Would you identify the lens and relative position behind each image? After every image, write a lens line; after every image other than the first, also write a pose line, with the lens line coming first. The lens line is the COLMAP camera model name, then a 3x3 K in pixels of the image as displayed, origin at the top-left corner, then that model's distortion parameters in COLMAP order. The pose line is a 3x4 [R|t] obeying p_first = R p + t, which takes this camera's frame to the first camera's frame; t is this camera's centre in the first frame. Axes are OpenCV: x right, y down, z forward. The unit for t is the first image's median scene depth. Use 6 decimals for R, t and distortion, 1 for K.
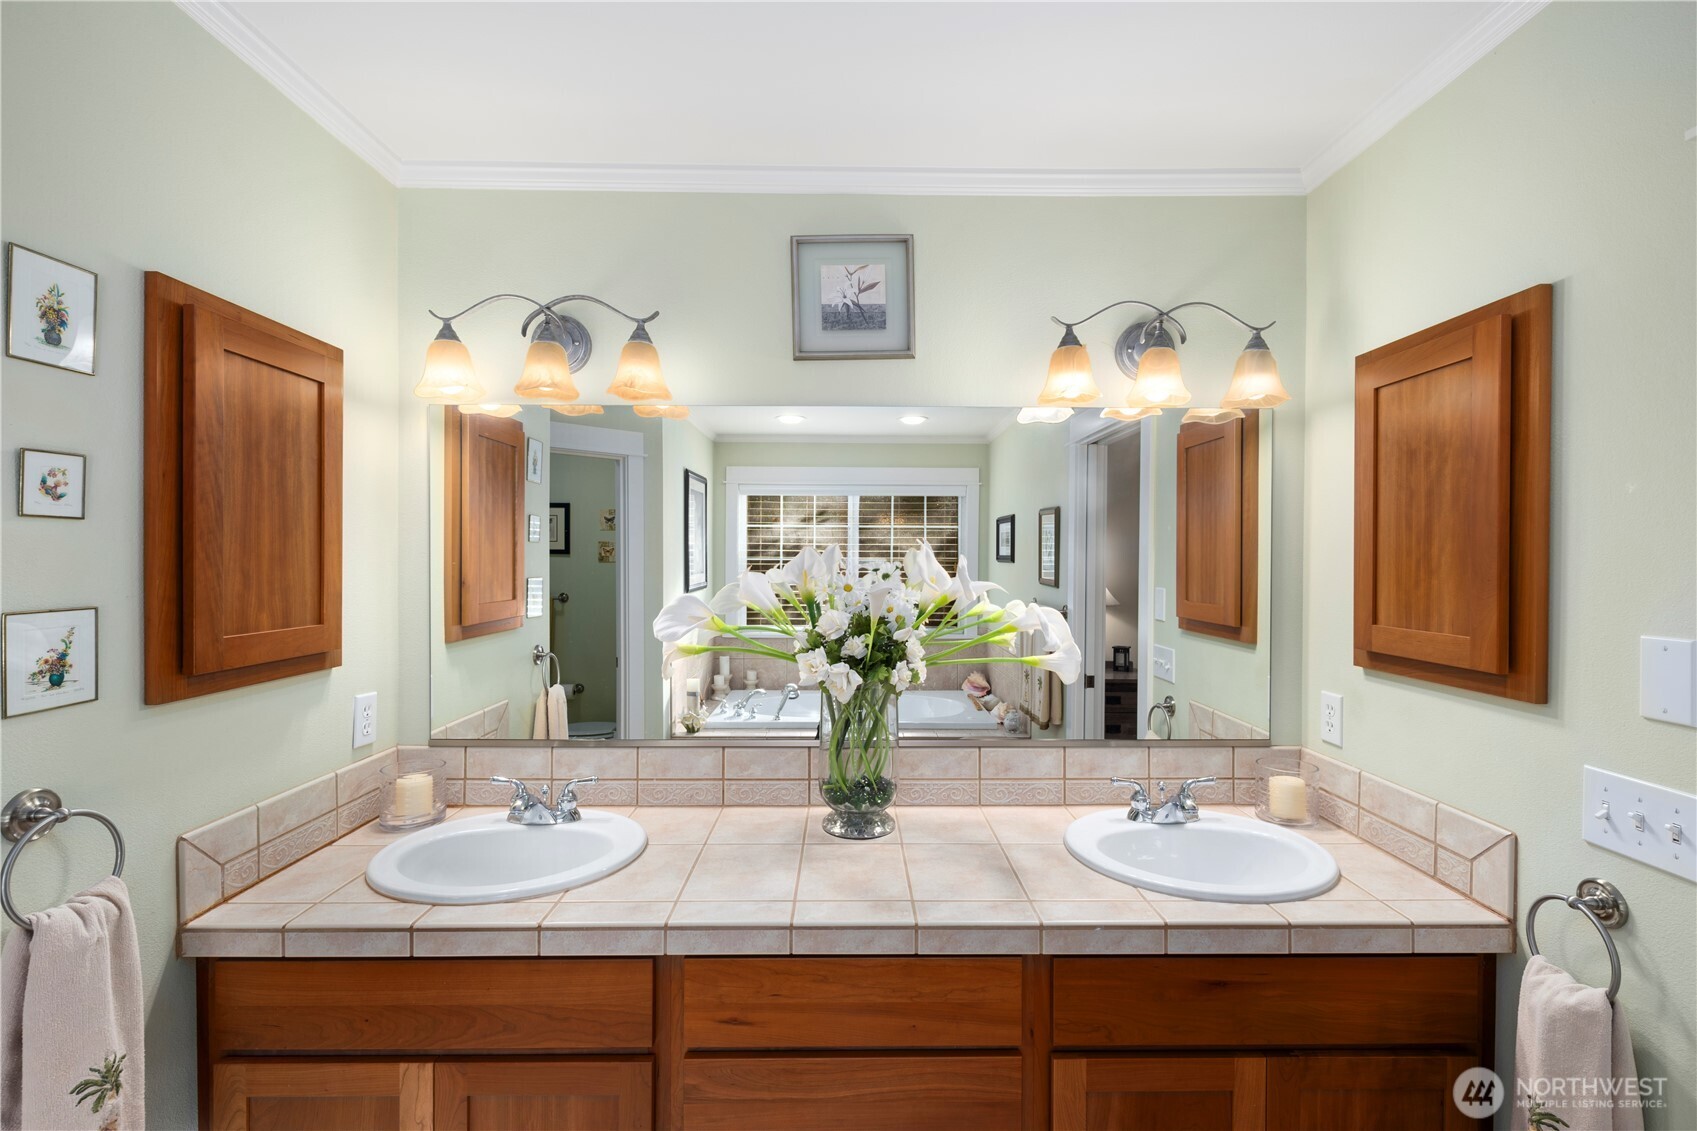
lens RADIAL K [[739.1, 0, 848.5], [0, 739.1, 565.5], [0, 0, 1]] dist [0.000396, -0.000243]
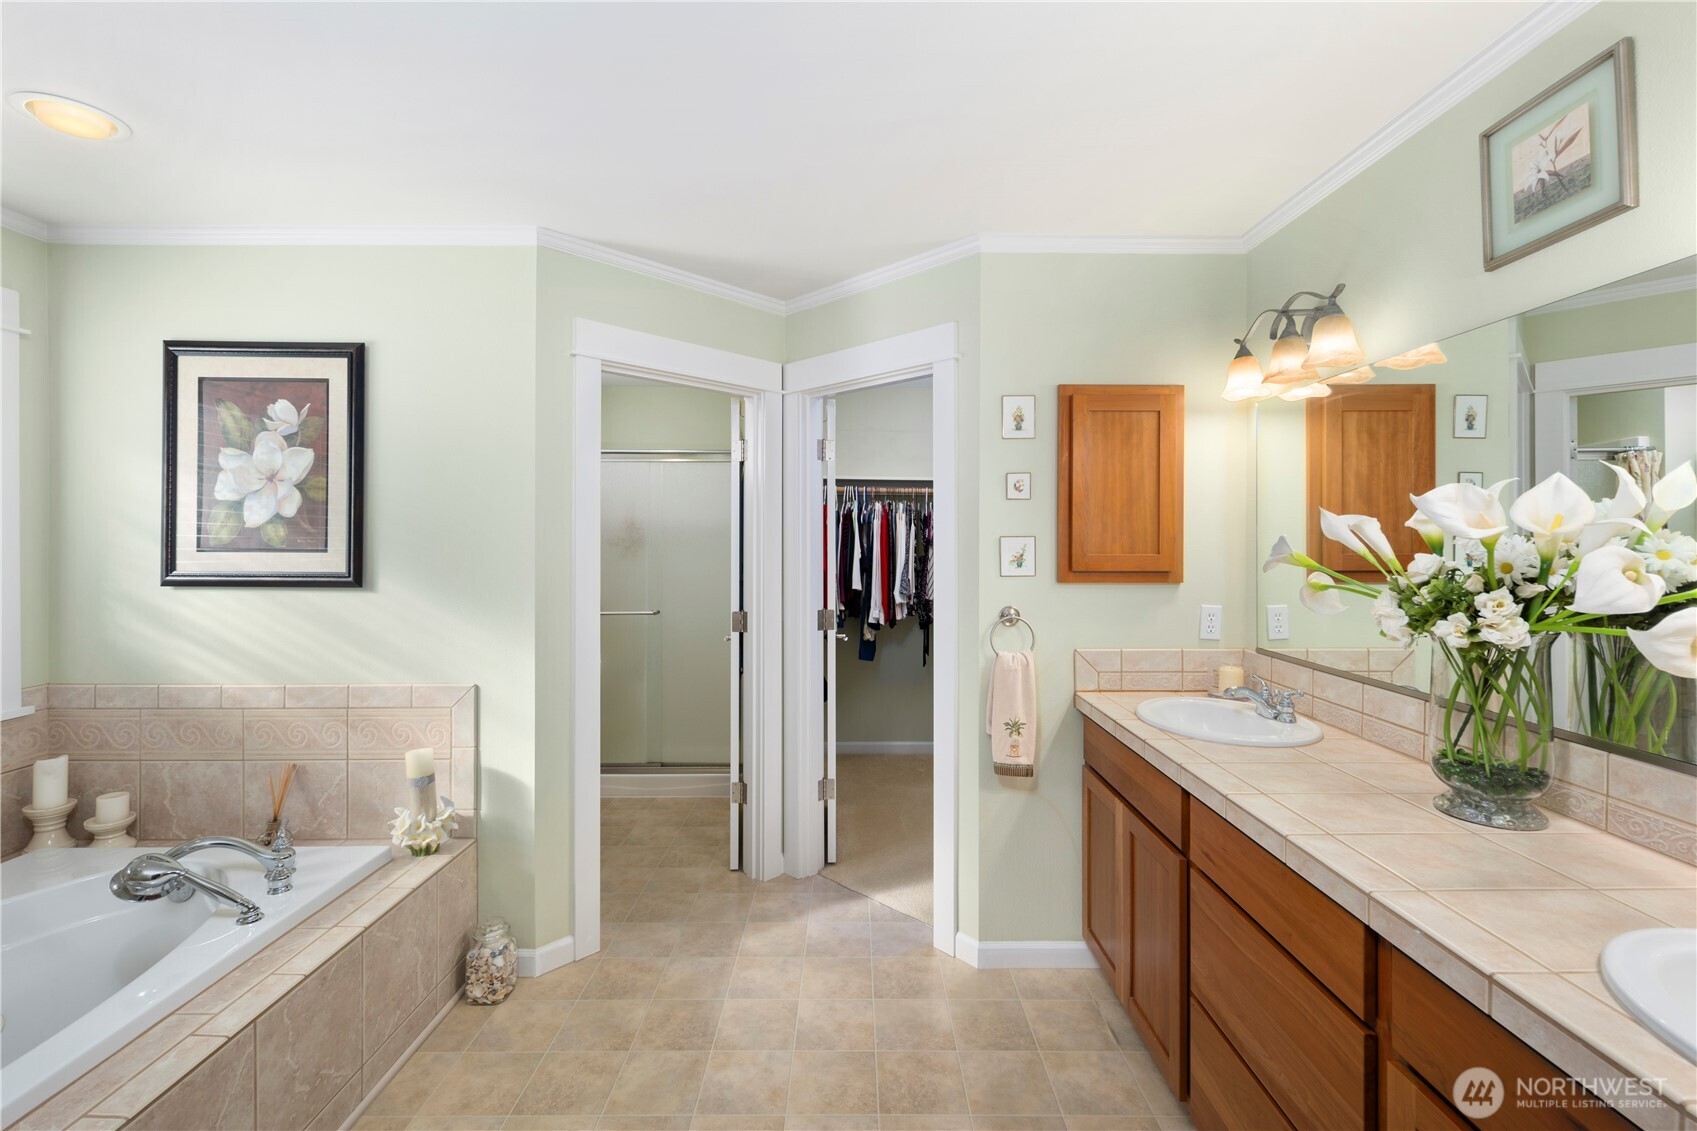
lens RADIAL K [[733.7, 0, 851.5], [0, 733.7, 538.3], [0, 0, 1]] dist [0.001055, 0.000031]
pose [[-0.009184, -0.004106, -0.999949, 0.976076], [-0.009661, 0.999945, -0.004017, 0.056800], [0.999911, 0.009624, -0.009223, 0.320626]]
